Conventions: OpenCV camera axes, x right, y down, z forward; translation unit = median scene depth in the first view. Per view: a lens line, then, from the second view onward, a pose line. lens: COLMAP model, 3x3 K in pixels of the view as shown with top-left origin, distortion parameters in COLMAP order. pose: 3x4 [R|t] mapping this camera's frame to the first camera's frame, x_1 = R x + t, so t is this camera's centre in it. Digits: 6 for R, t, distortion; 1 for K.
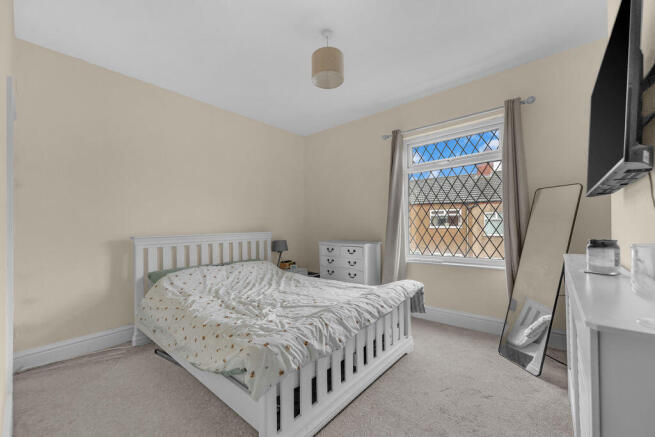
lens RADIAL K [[261.5, 0, 327.5], [0, 261.5, 218.5], [0, 0, 1]] dist [0.000018, 0.000006]
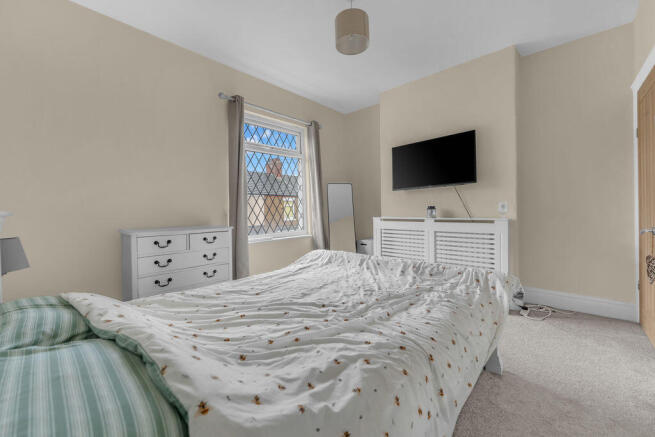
lens RADIAL K [[261.5, 0, 327.5], [0, 261.5, 218.5], [0, 0, 1]] dist [0.000018, 0.000006]
pose [[0.028400, -0.013326, 0.999508, -0.588721], [-0.008549, 0.999871, 0.013573, 0.057791], [-0.999560, -0.008931, 0.028282, 0.663632]]
